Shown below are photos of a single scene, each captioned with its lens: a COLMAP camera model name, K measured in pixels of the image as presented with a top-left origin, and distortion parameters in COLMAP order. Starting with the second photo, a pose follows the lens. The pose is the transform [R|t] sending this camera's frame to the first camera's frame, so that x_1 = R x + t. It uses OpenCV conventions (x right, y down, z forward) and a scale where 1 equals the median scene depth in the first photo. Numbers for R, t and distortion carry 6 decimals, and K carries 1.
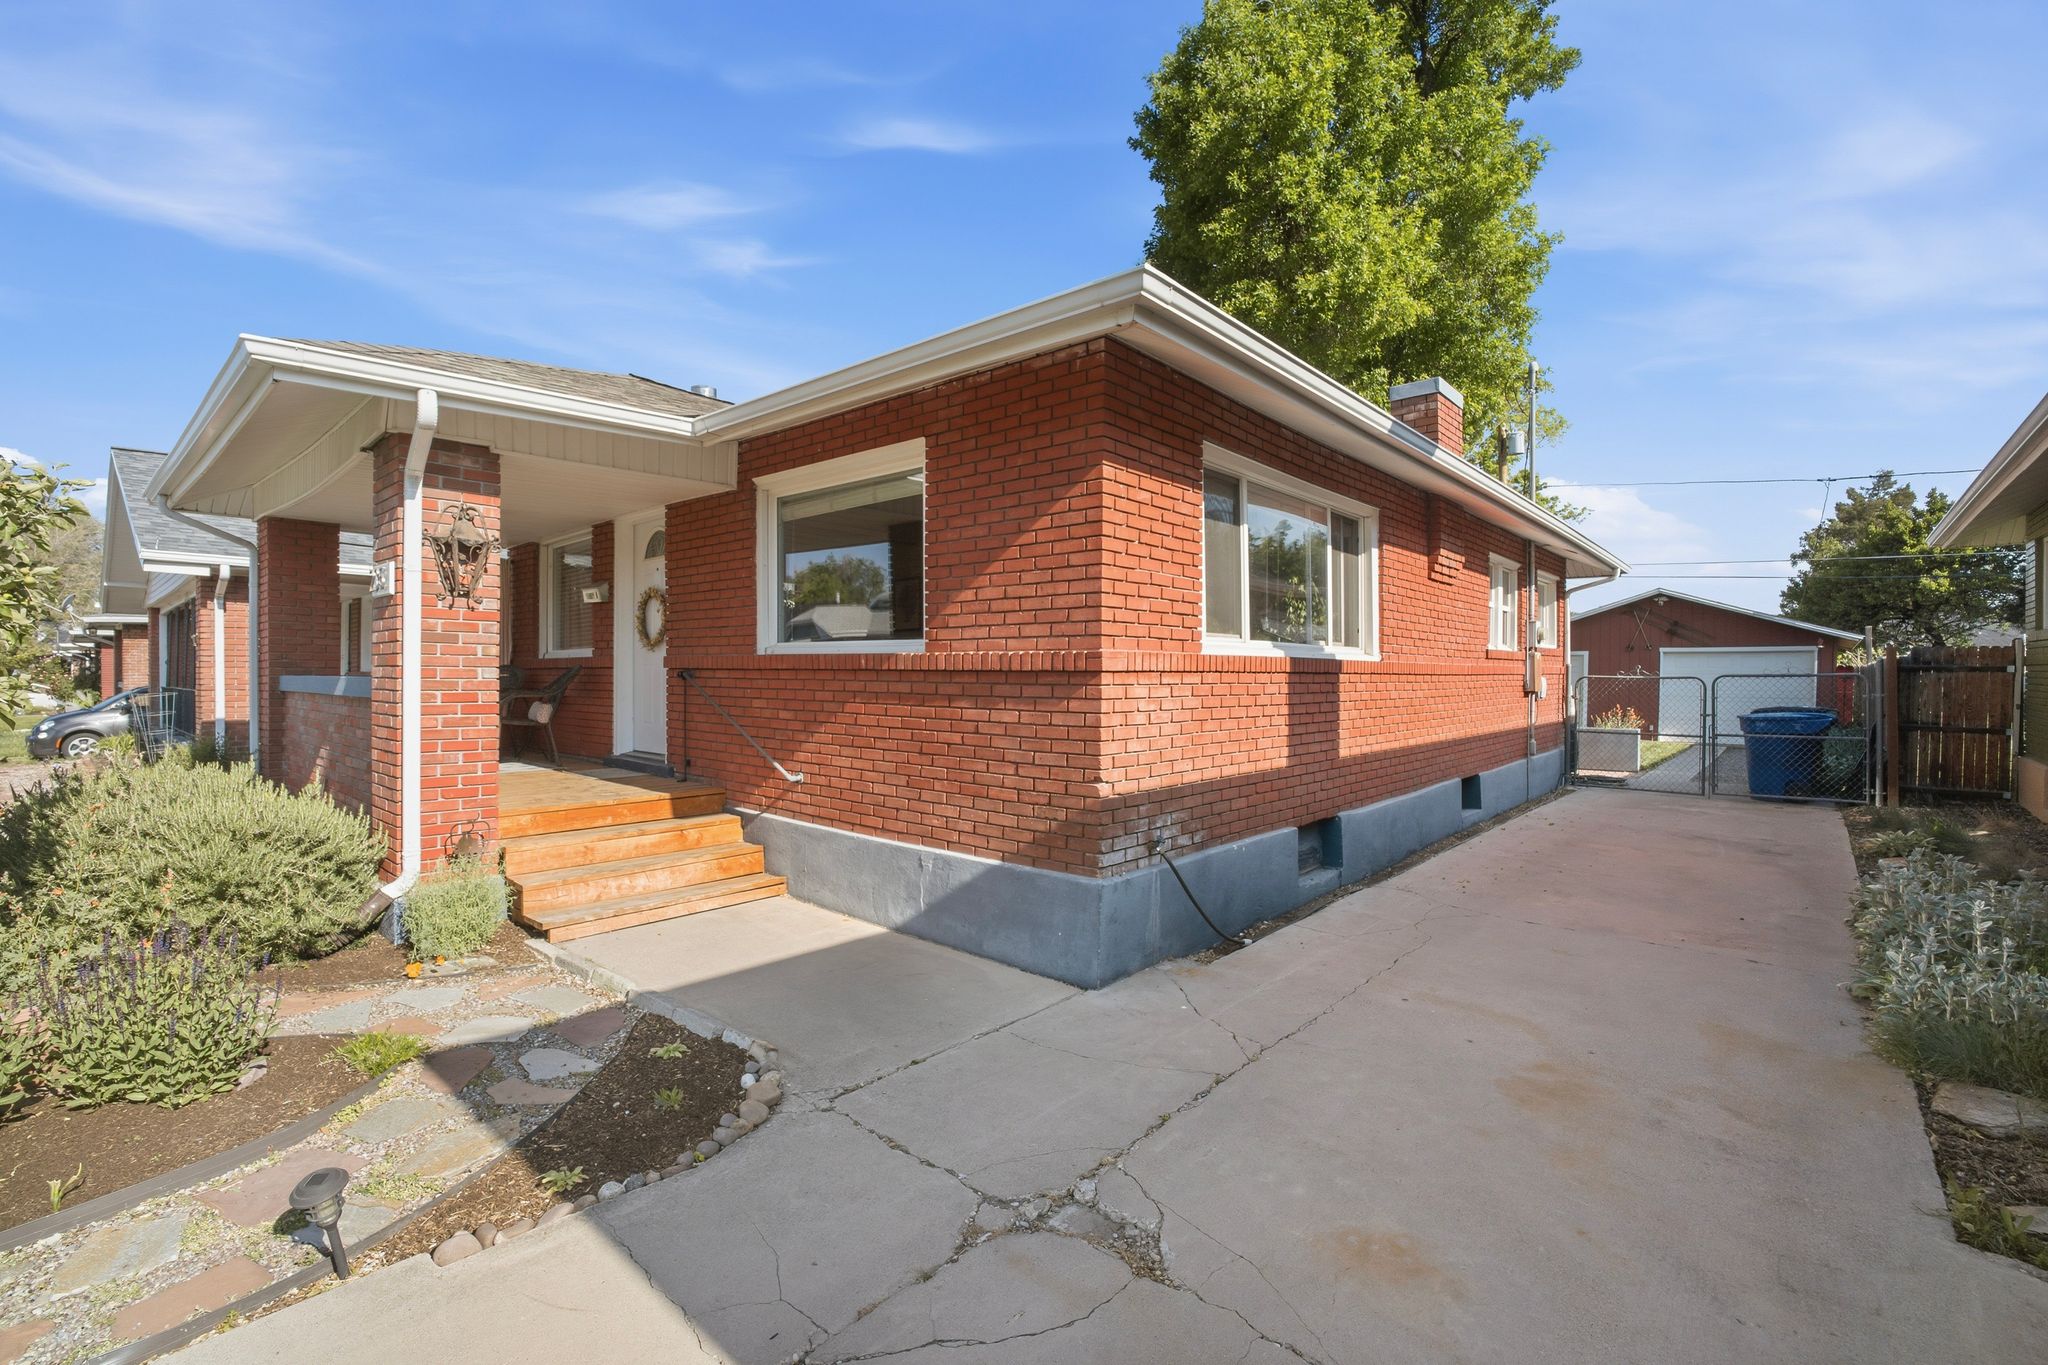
lens RADIAL K [[914.9, 0, 1014.6], [0, 914.9, 667.3], [0, 0, 1]] dist [-0.042138, 0.016532]
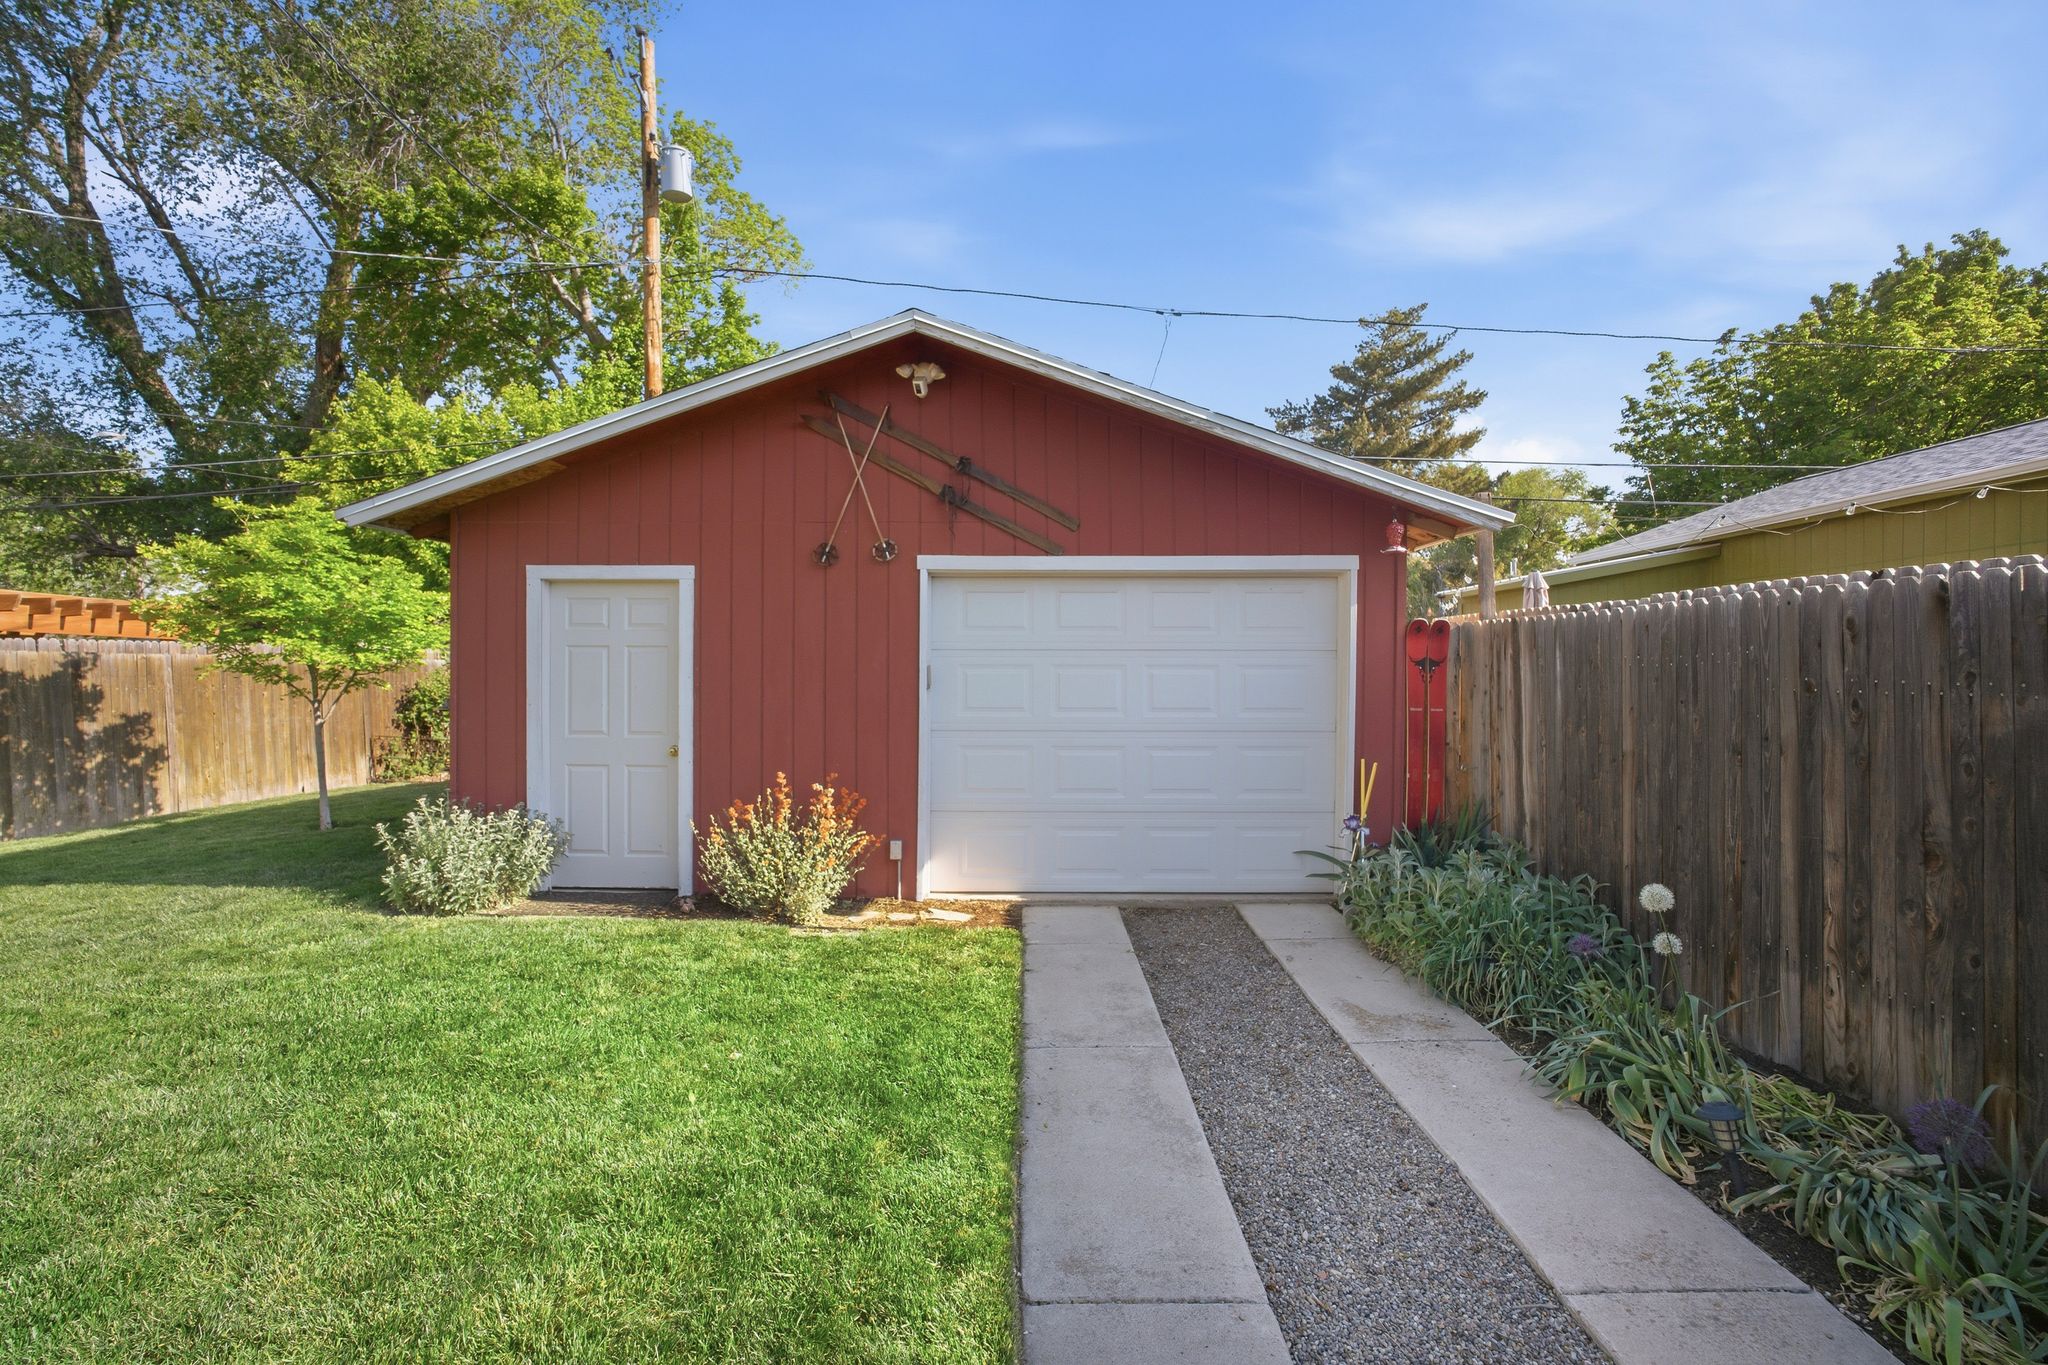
lens RADIAL K [[898.2, 0, 1011.9], [0, 898.2, 678.8], [0, 0, 1]] dist [-0.039002, 0.015479]
pose [[0.754623, -0.016255, 0.655957, 0.570297], [0.000057, 0.999695, 0.024707, 0.009790], [-0.656159, -0.018606, 0.754393, 0.788892]]
